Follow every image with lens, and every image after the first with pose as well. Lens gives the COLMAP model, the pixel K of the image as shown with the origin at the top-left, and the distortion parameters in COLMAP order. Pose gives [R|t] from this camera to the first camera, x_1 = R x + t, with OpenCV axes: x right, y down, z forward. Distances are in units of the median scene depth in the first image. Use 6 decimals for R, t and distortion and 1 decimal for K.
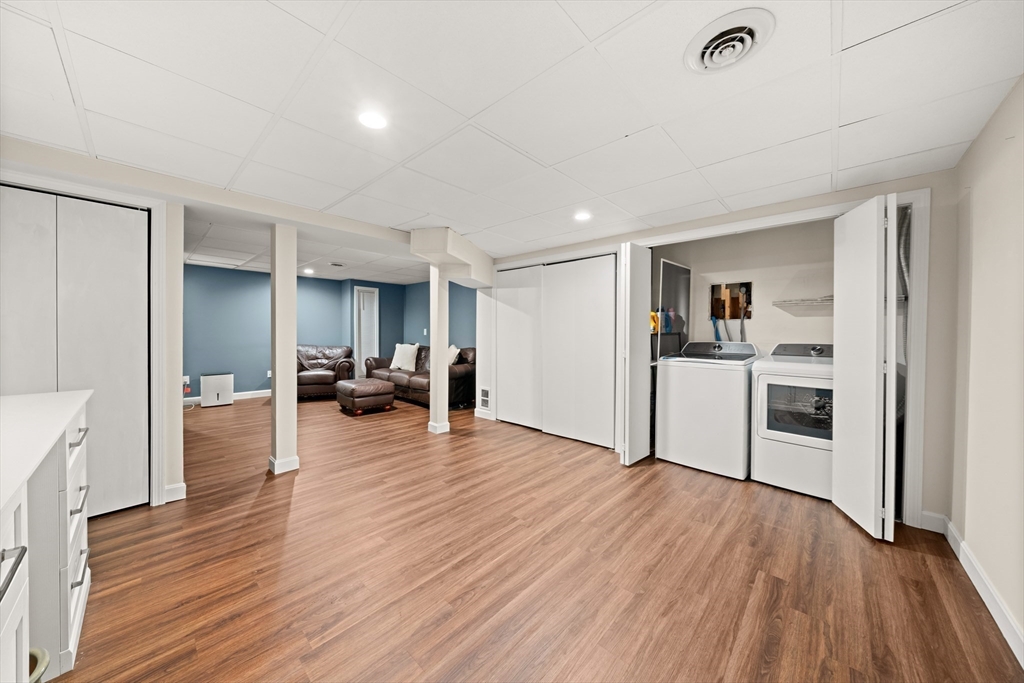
lens RADIAL K [[356.4, 0, 512.8], [0, 356.4, 335.4], [0, 0, 1]] dist [-0.002887, -0.000093]
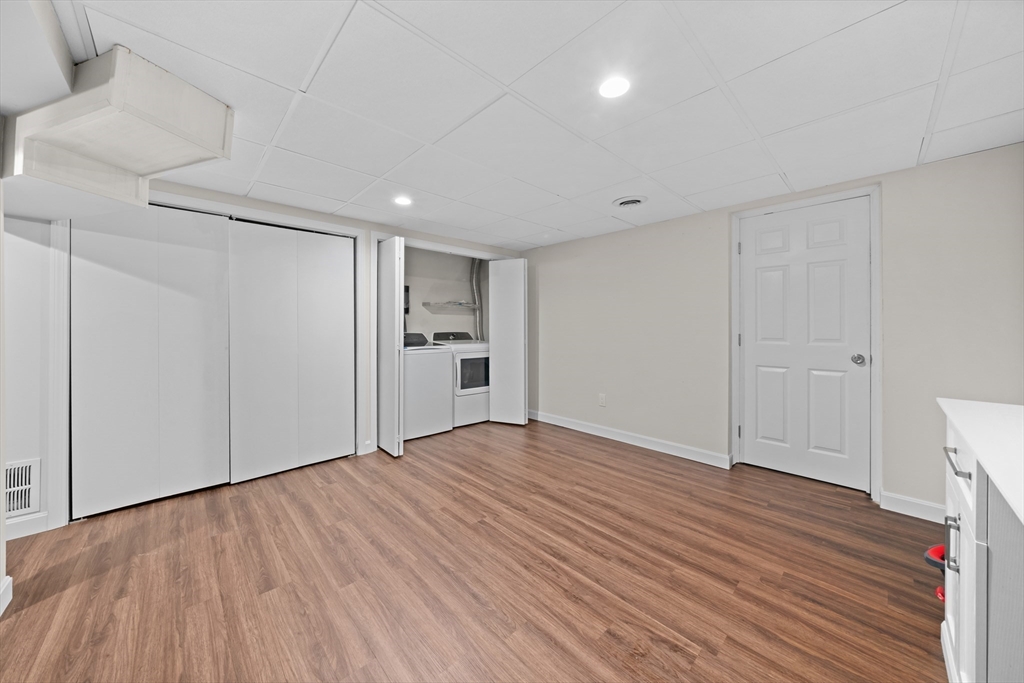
lens RADIAL K [[356.4, 0, 510.1], [0, 356.4, 328.0], [0, 0, 1]] dist [-0.002887, -0.000093]
pose [[0.050046, -0.008423, 0.998711, -0.857052], [0.008611, 0.999931, 0.008002, -0.004226], [-0.998710, 0.008199, 0.050115, 0.809468]]
